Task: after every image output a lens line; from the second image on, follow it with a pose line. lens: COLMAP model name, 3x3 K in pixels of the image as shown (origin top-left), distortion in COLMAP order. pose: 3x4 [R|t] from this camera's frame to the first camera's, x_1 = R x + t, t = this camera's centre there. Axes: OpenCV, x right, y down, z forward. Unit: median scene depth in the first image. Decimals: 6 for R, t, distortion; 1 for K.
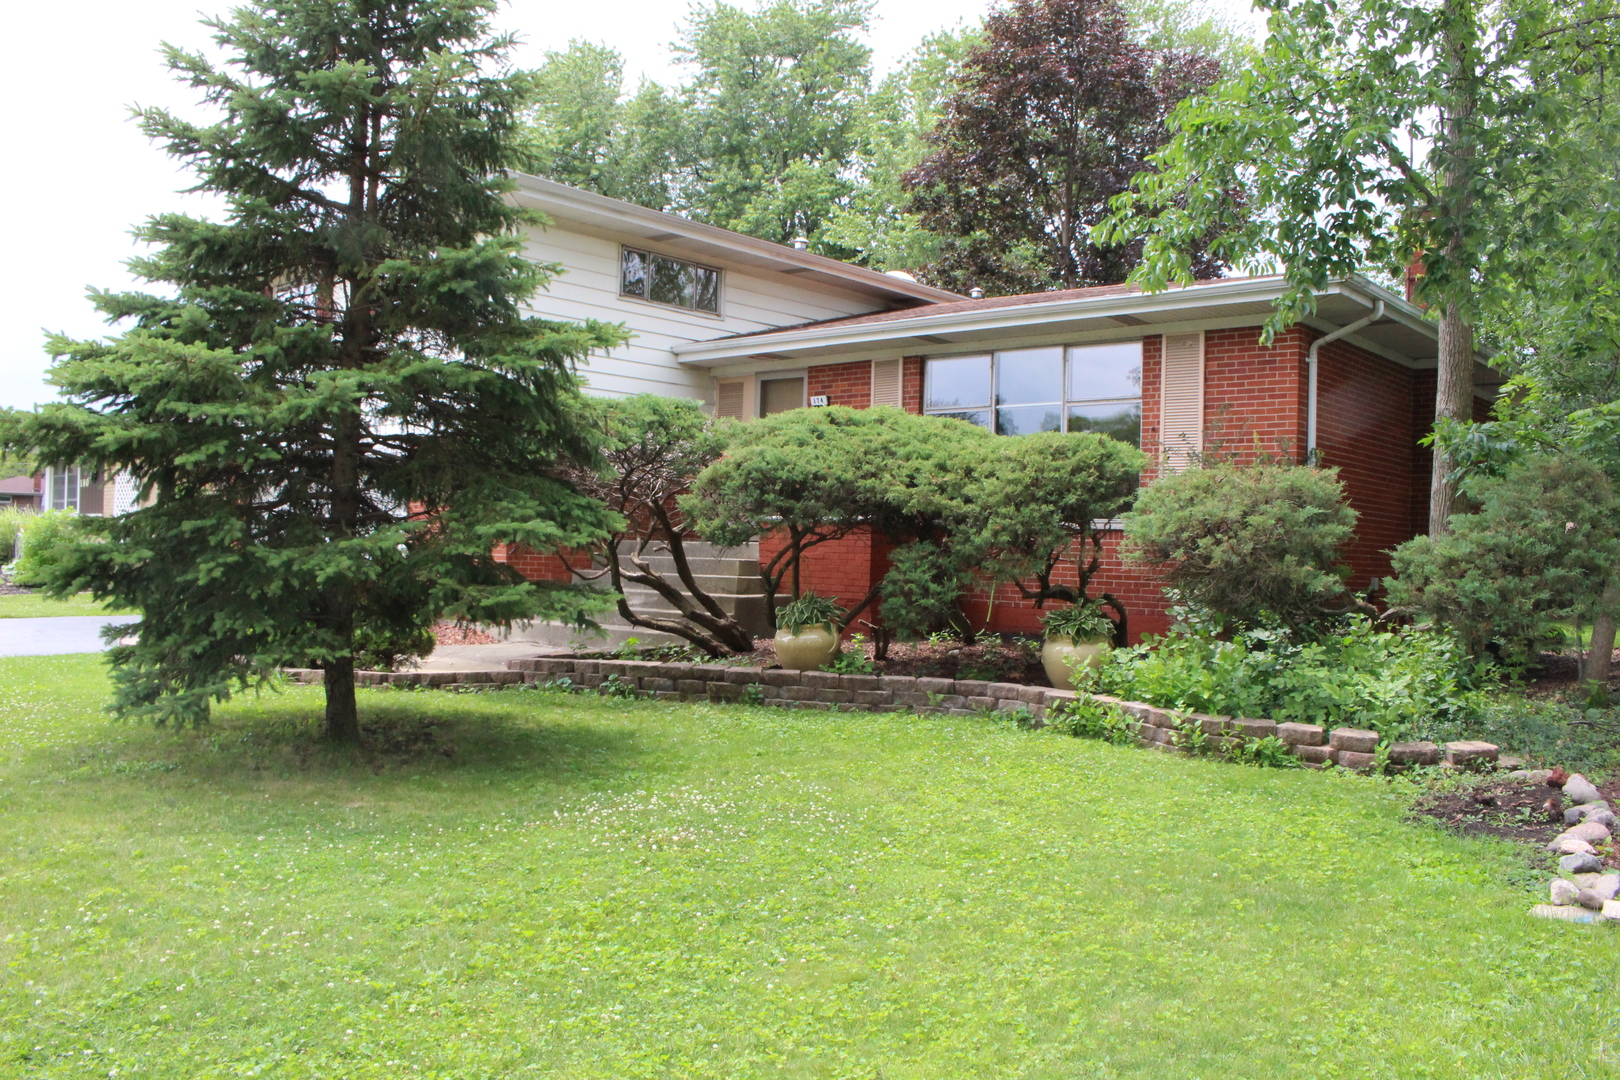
lens RADIAL K [[1330.9, 0, 802.1], [0, 1330.9, 549.6], [0, 0, 1]] dist [-0.154730, 0.110467]
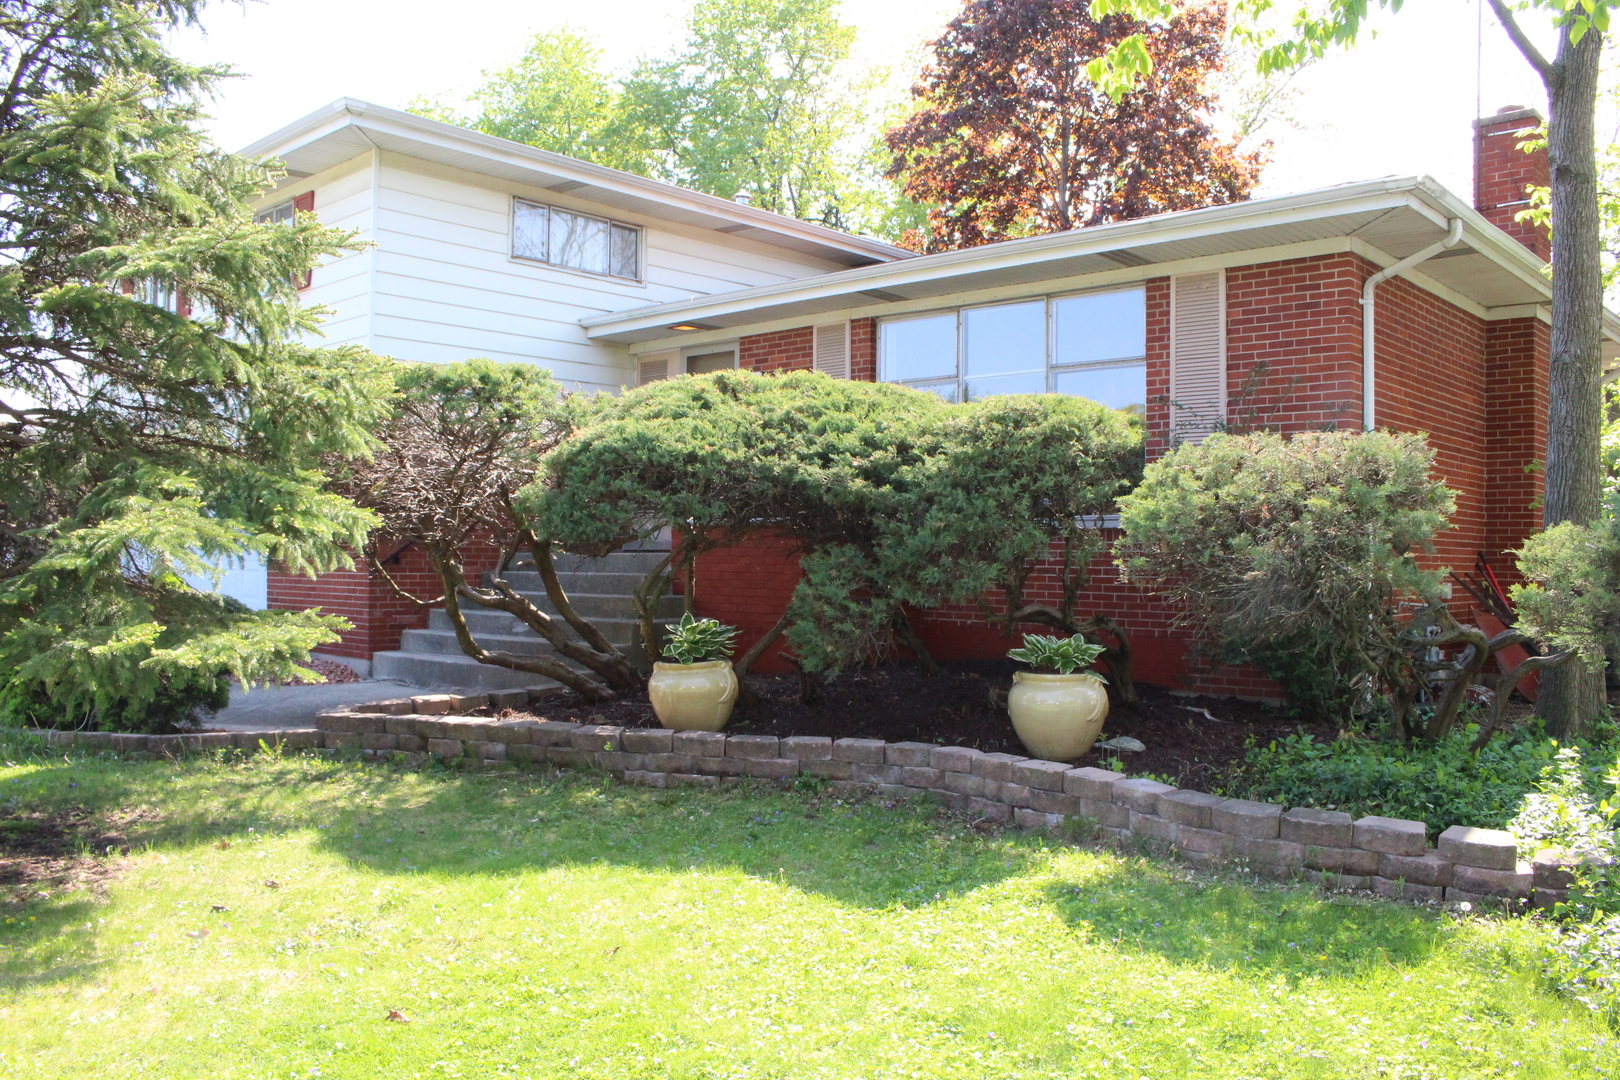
lens RADIAL K [[1330.9, 0, 818.0], [0, 1330.9, 536.5], [0, 0, 1]] dist [-0.154730, 0.110467]
pose [[0.999880, -0.015201, 0.003140, 0.062951], [0.015254, 0.999727, -0.017681, 0.000793], [-0.002870, 0.017727, 0.999839, 0.235050]]
